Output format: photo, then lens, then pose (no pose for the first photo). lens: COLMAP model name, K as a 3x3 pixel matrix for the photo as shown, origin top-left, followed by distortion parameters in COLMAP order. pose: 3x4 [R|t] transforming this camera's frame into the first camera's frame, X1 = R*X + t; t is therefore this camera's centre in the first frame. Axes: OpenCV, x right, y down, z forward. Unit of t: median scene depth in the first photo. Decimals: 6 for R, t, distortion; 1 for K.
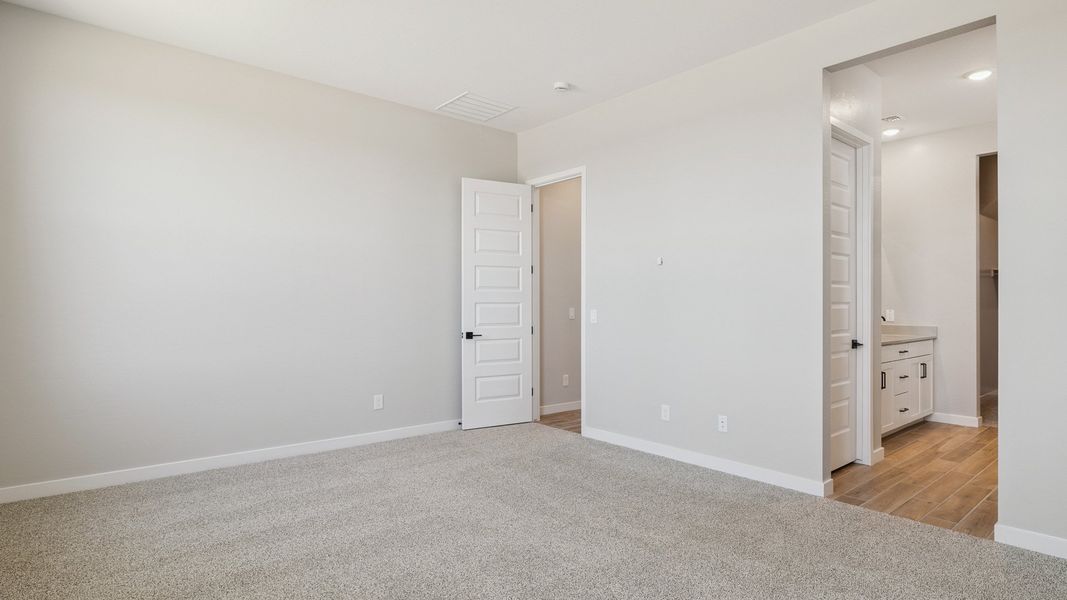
lens RADIAL K [[534.4, 0, 541.9], [0, 534.4, 303.3], [0, 0, 1]] dist [-0.000633, -0.000081]
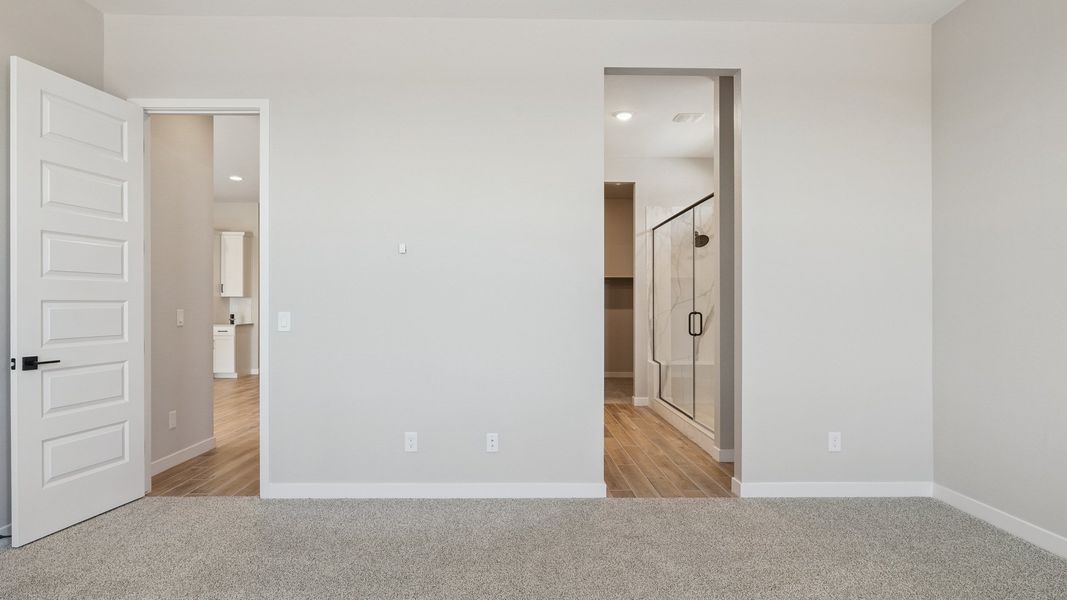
lens RADIAL K [[552.5, 0, 594.5], [0, 552.5, 307.9], [0, 0, 1]] dist [-0.002331, -0.000847]
pose [[0.656030, -0.002709, 0.754730, -0.177531], [-0.003282, 0.999974, 0.006443, 0.000974], [-0.754728, -0.006704, 0.656004, 0.227277]]
